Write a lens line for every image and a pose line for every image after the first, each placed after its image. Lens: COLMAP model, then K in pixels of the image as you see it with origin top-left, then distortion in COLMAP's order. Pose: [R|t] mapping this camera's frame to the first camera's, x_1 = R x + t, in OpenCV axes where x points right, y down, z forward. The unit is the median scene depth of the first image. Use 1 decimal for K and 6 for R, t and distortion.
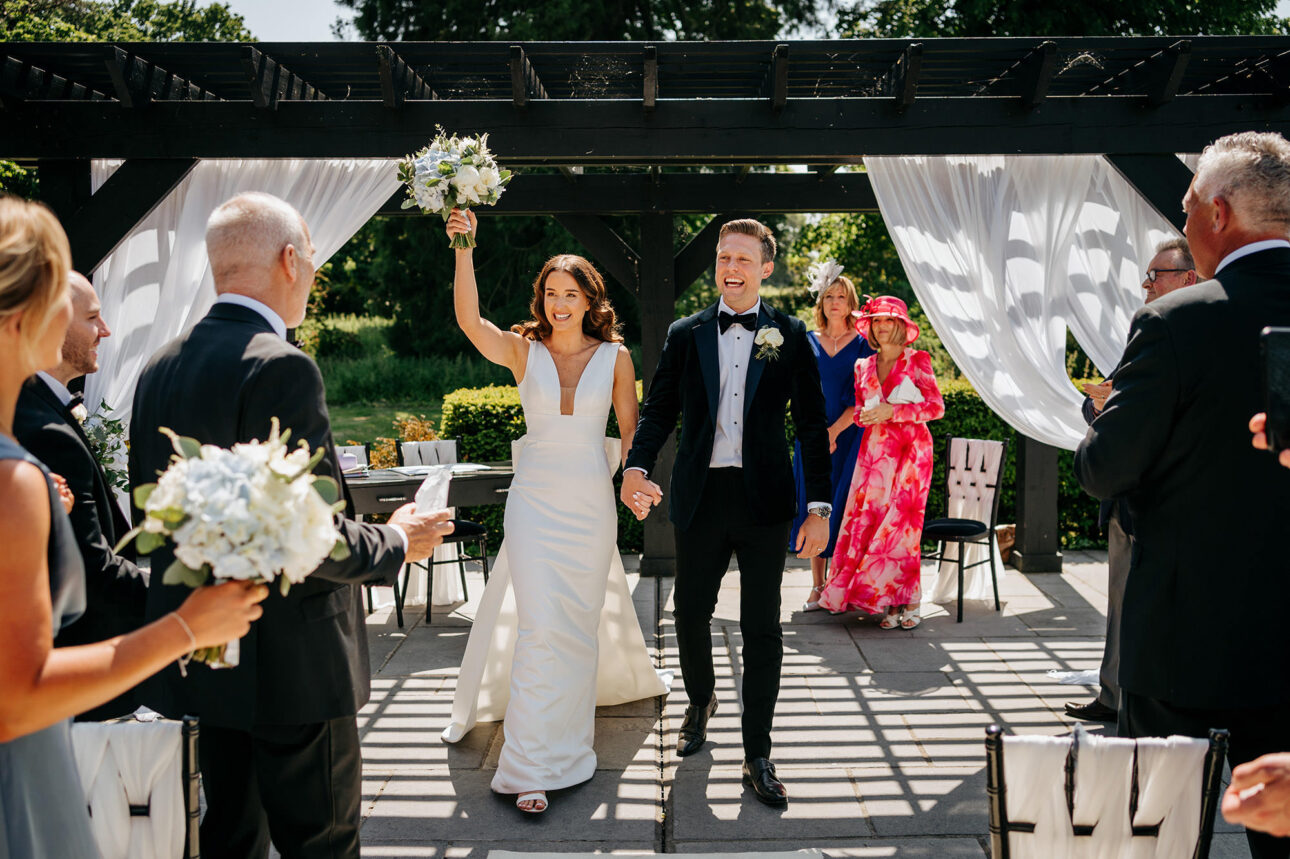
lens RADIAL K [[1340.8, 0, 648.6], [0, 1340.8, 436.4], [0, 0, 1]] dist [-0.009376, 0.000000]
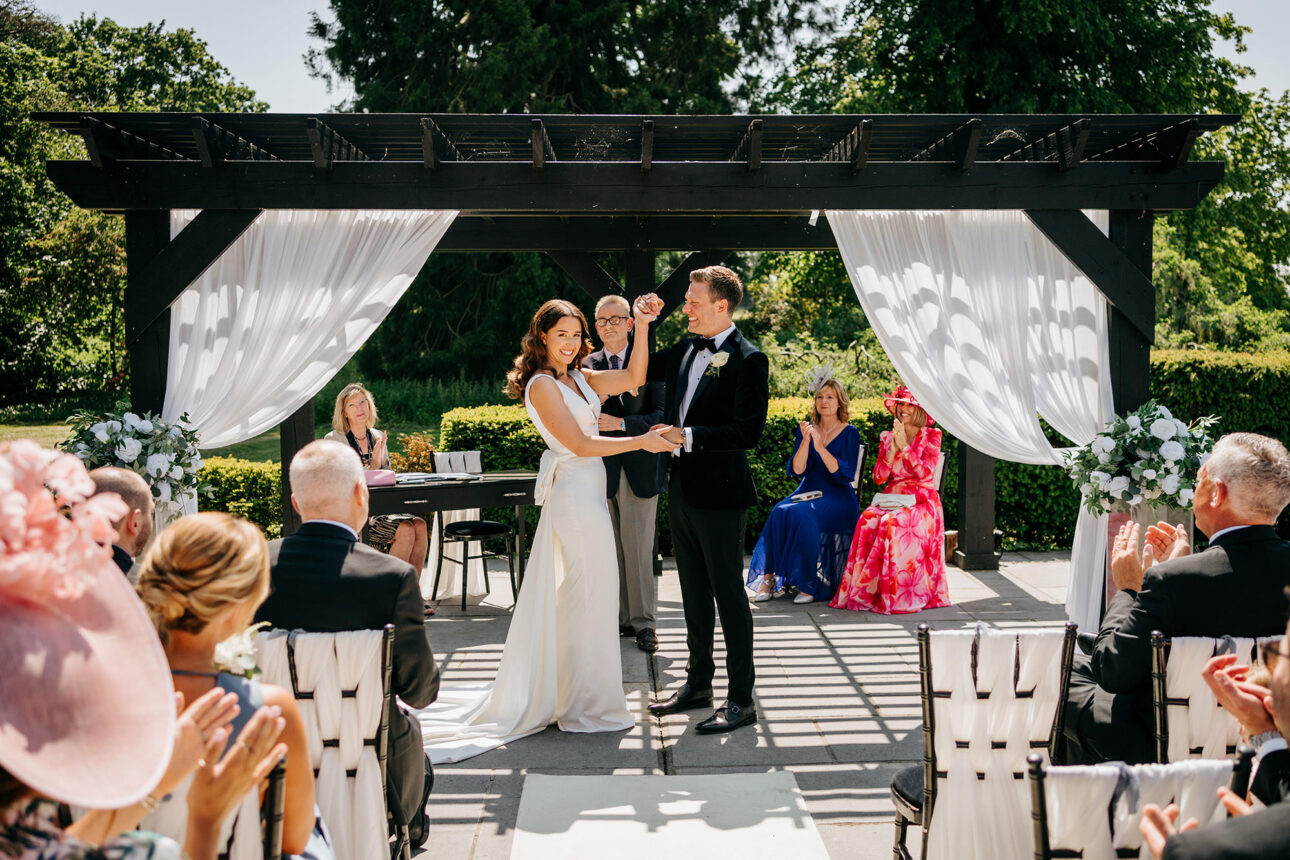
lens RADIAL K [[1340.8, 0, 641.2], [0, 1340.8, 436.7], [0, 0, 1]] dist [-0.009376, 0.000000]
pose [[0.999642, 0.000550, 0.026755, -0.024360], [-0.000111, 0.999866, -0.016400, 0.007916], [-0.026760, 0.016391, 0.999507, -0.123330]]
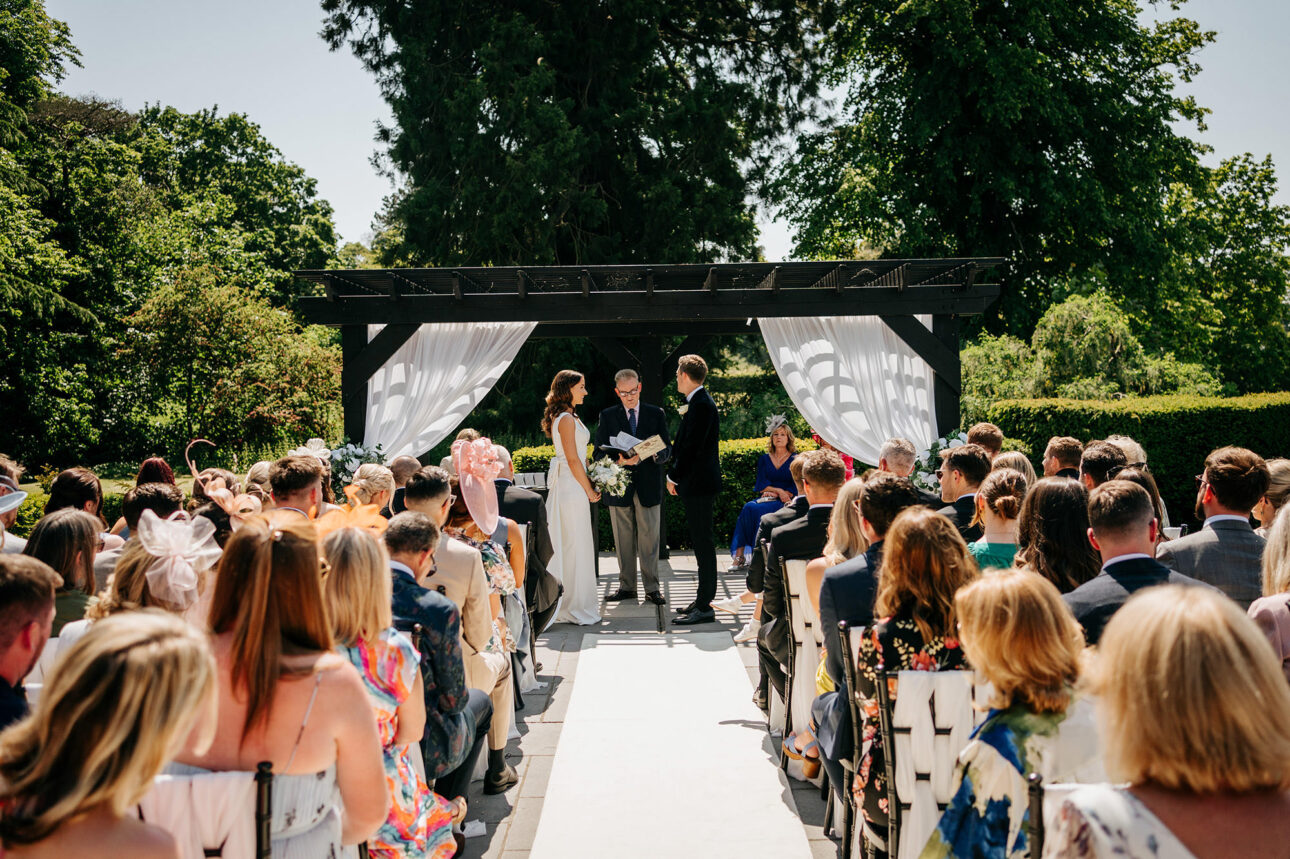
lens RADIAL K [[1340.8, 0, 635.2], [0, 1340.8, 428.9], [0, 0, 1]] dist [-0.009376, 0.000000]
pose [[0.999918, -0.012634, -0.002094, -0.013781], [0.012471, 0.997805, -0.065030, 0.054890], [0.002911, 0.064999, 0.997881, -0.655038]]
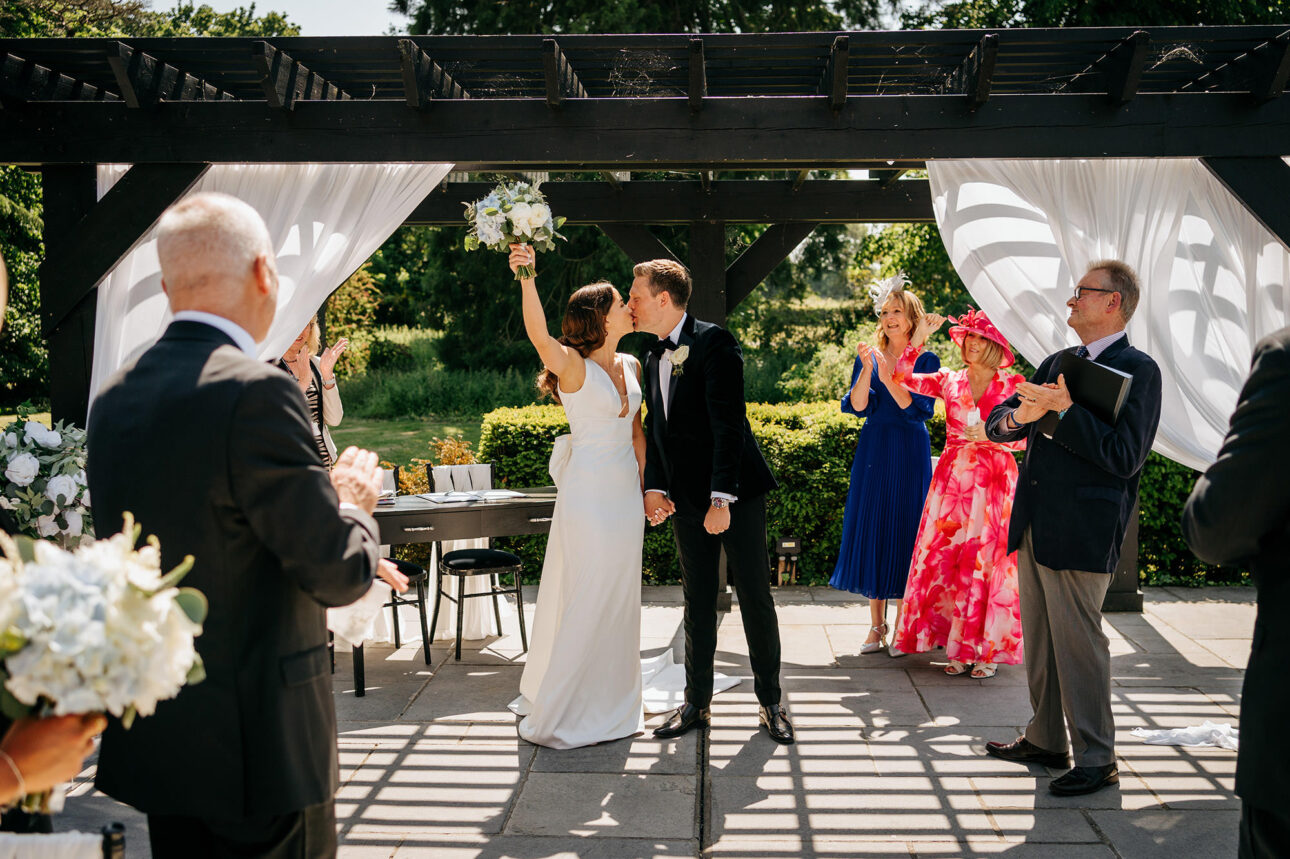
lens RADIAL K [[1340.8, 0, 649.8], [0, 1340.8, 452.8], [0, 0, 1]] dist [-0.009376, 0.000000]
pose [[0.999061, 0.007769, -0.042634, 0.006732], [-0.007609, 0.999963, 0.003909, -0.008304], [0.042663, -0.003581, 0.999083, 0.056879]]
